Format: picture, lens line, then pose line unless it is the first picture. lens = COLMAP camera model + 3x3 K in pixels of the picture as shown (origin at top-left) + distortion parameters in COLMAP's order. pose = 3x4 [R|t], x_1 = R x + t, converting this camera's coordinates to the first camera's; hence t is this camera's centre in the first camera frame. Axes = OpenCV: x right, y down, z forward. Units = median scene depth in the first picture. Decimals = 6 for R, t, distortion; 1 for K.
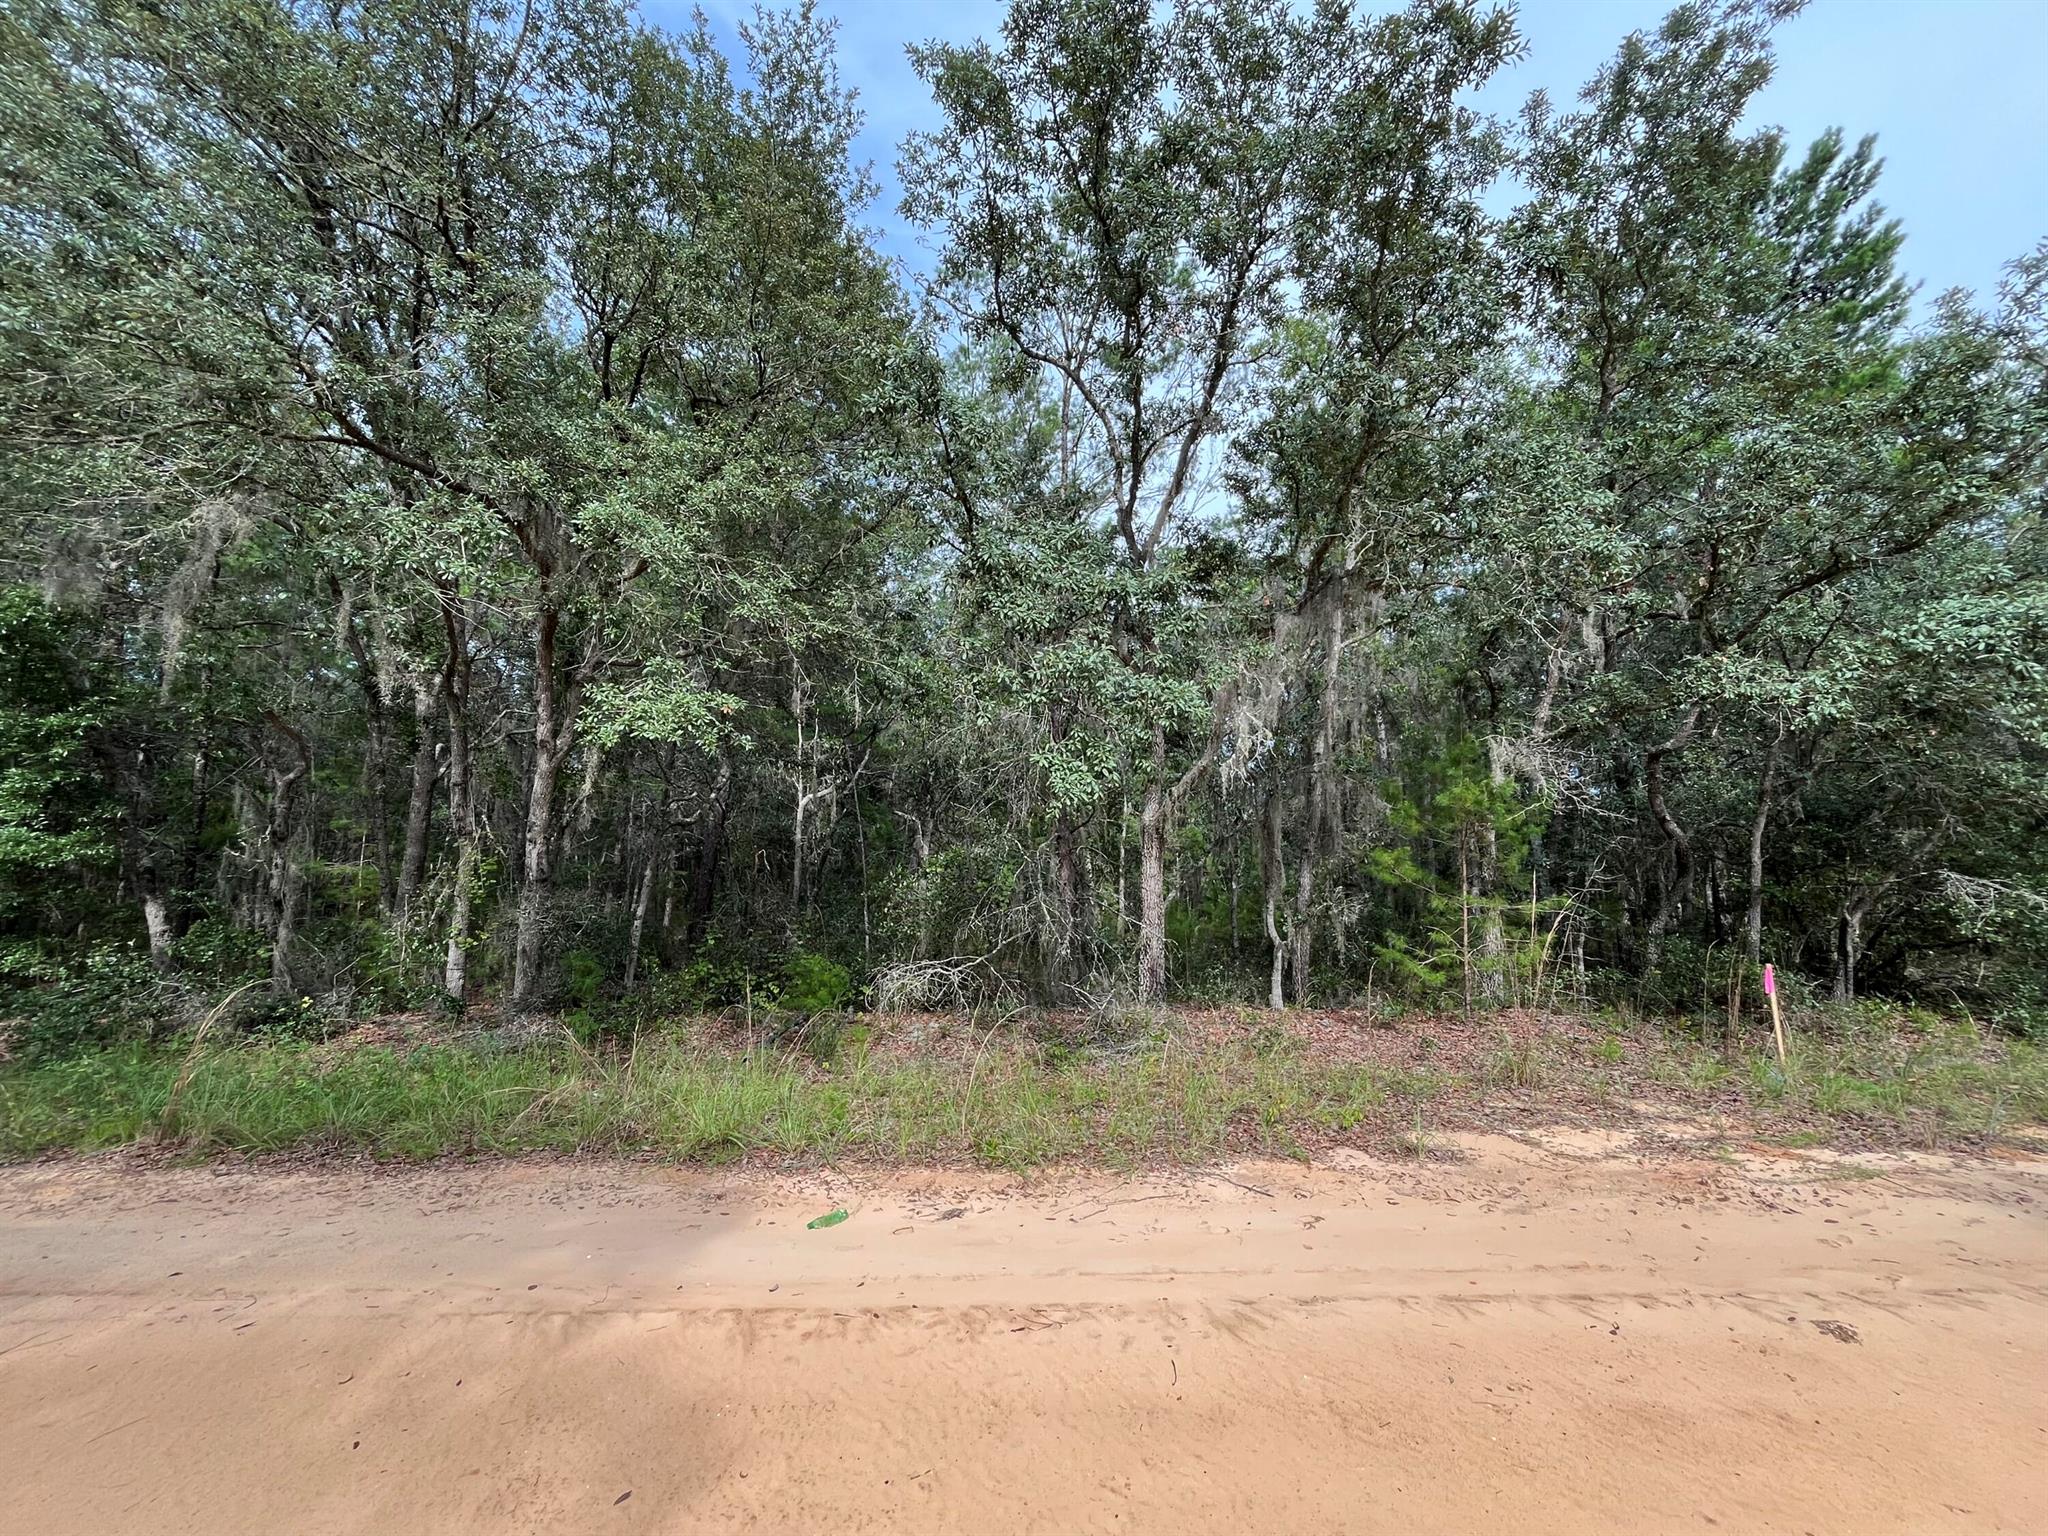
lens RADIAL K [[823.6, 0, 1024.0], [0, 823.6, 768.0], [0, 0, 1]] dist [-0.000054, 0.000193]
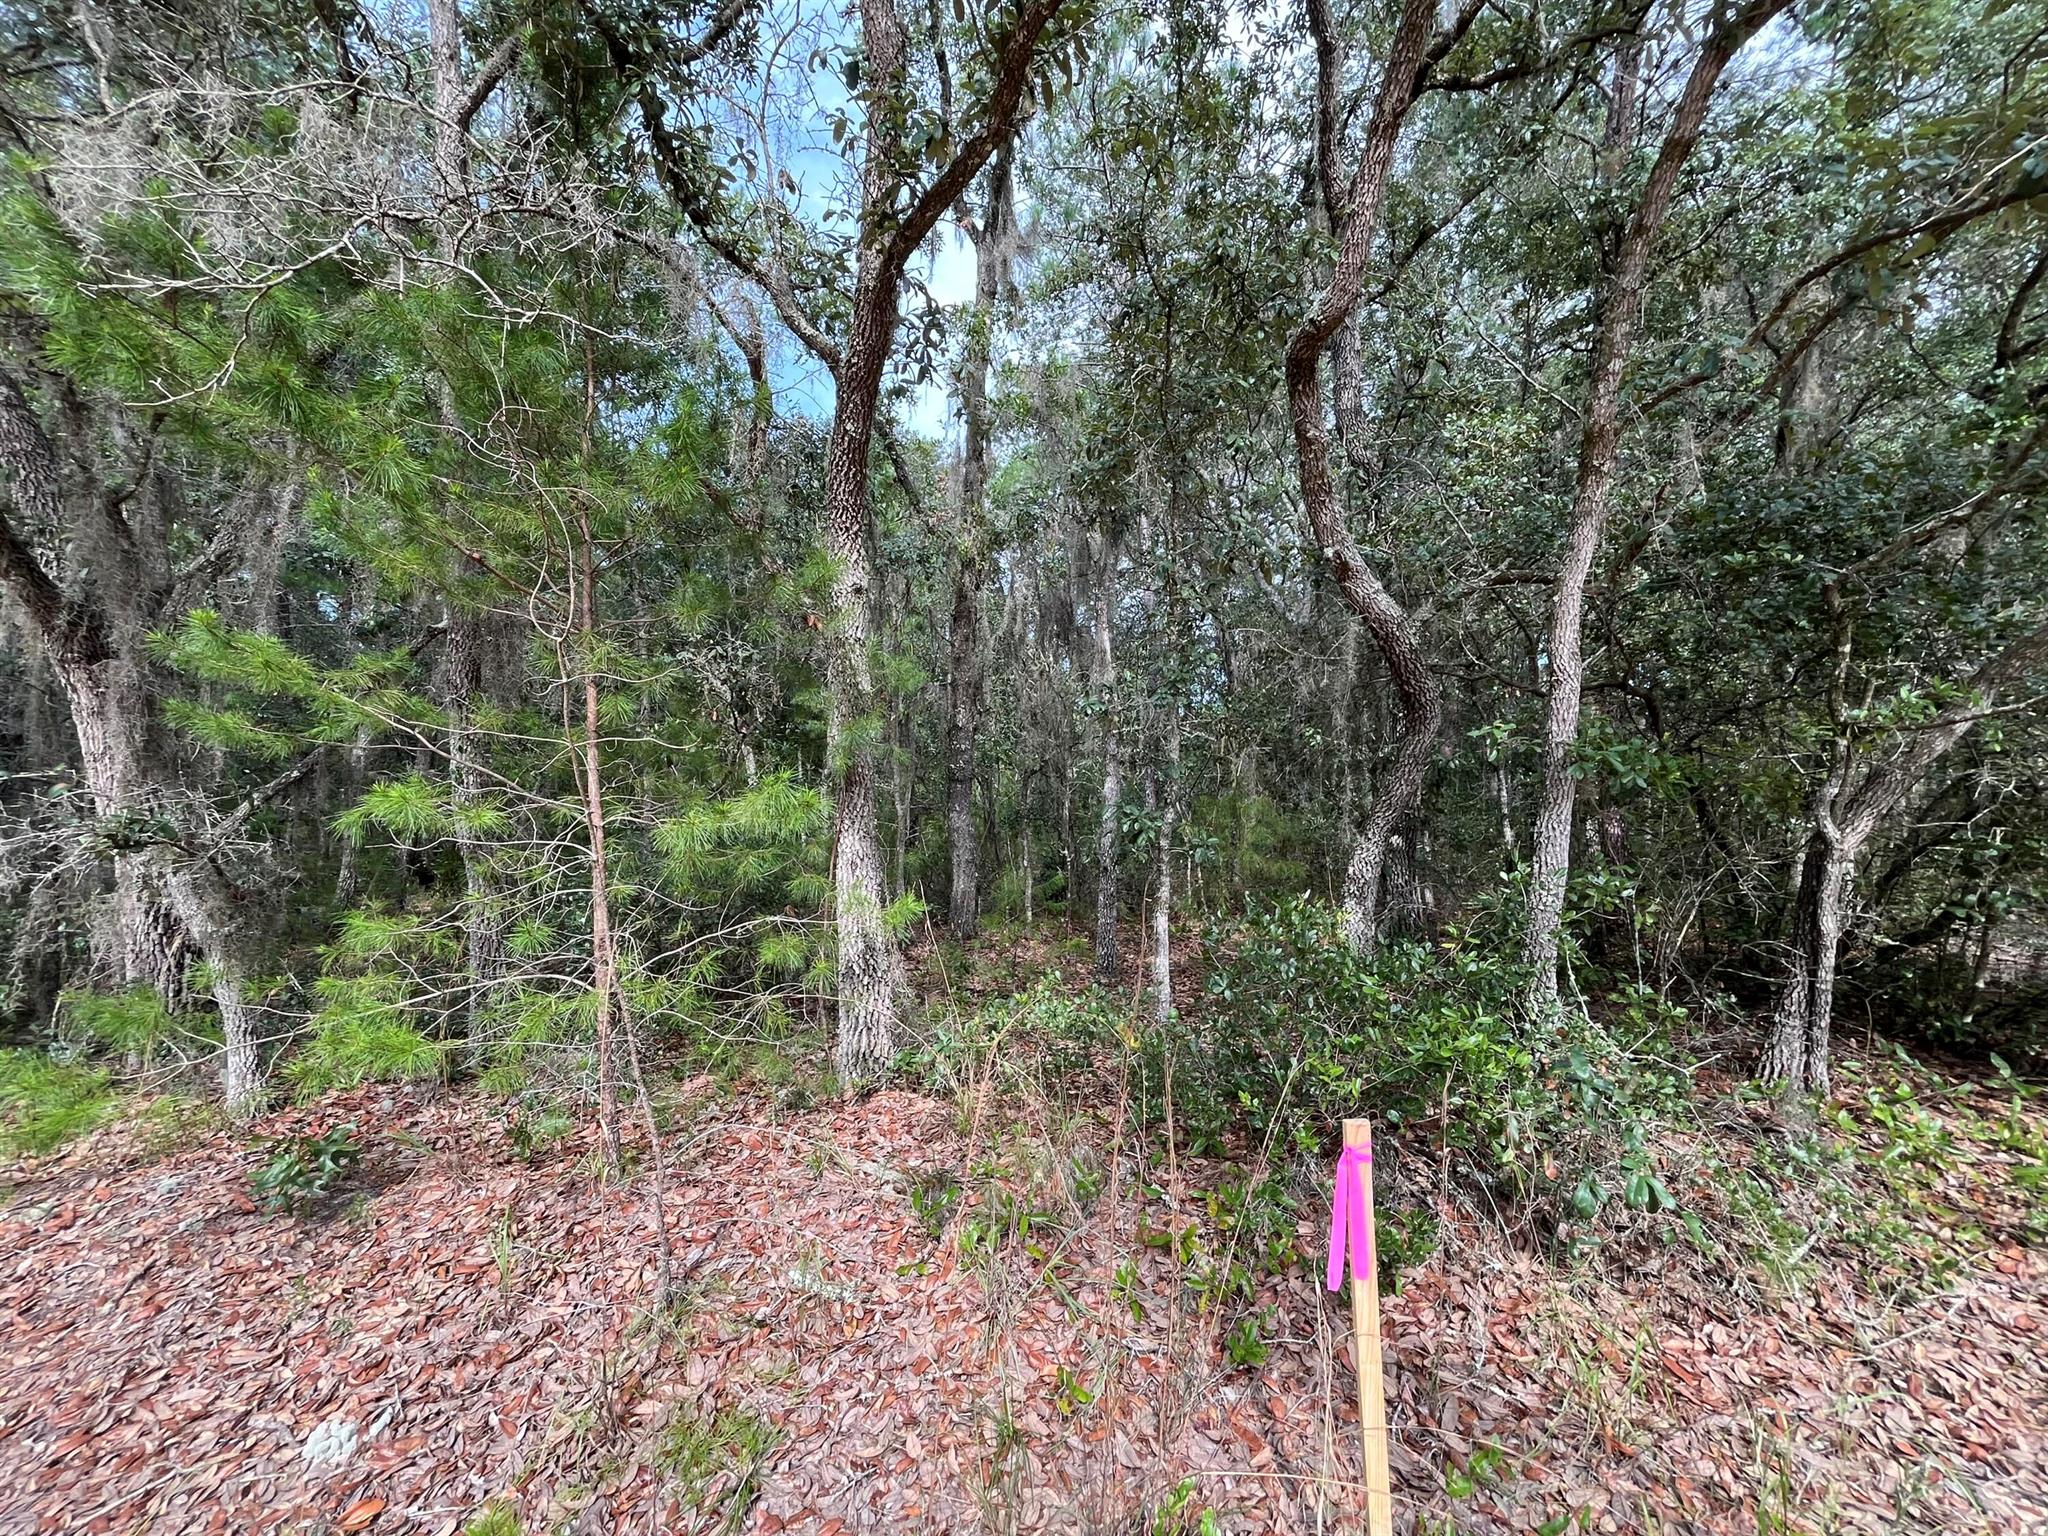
lens RADIAL K [[823.6, 0, 1024.0], [0, 823.6, 768.0], [0, 0, 1]] dist [-0.000054, 0.000193]
pose [[0.999835, -0.017935, -0.002854, 0.671541], [0.018132, 0.994656, 0.101642, 0.115529], [0.001016, -0.101677, 0.994817, 0.667139]]
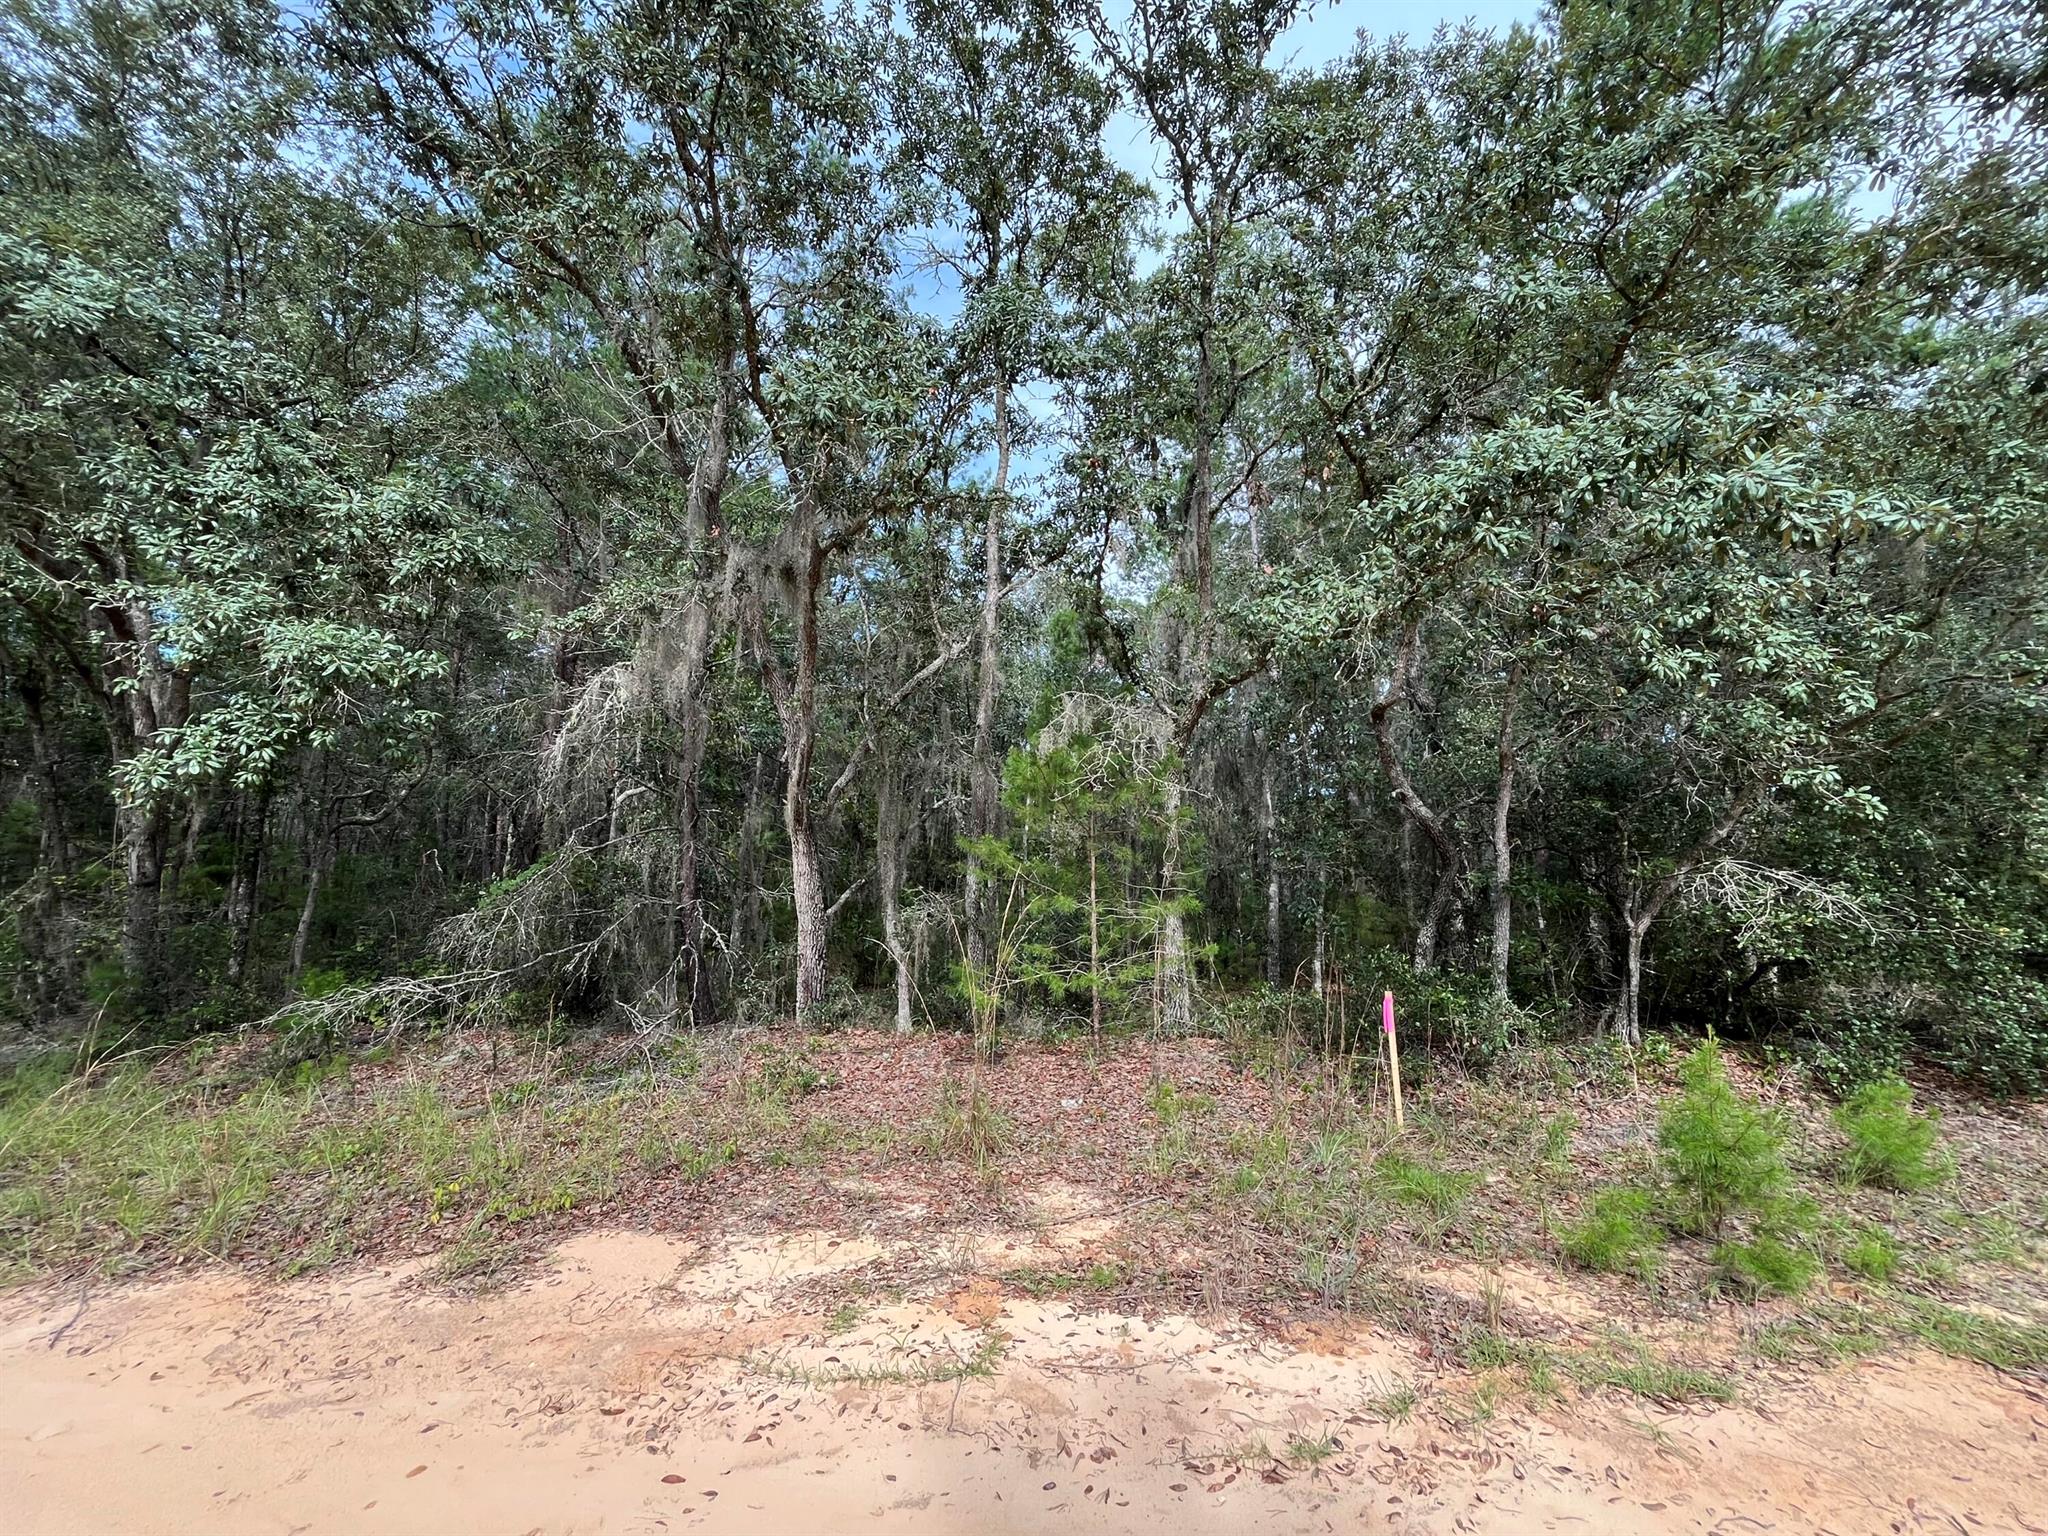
lens RADIAL K [[823.6, 0, 1024.0], [0, 823.6, 768.0], [0, 0, 1]] dist [-0.000054, 0.000193]
pose [[0.992003, -0.022934, -0.124112, 0.546792], [0.023213, 0.999730, 0.000797, 0.027154], [0.124060, -0.003671, 0.992268, 0.190379]]
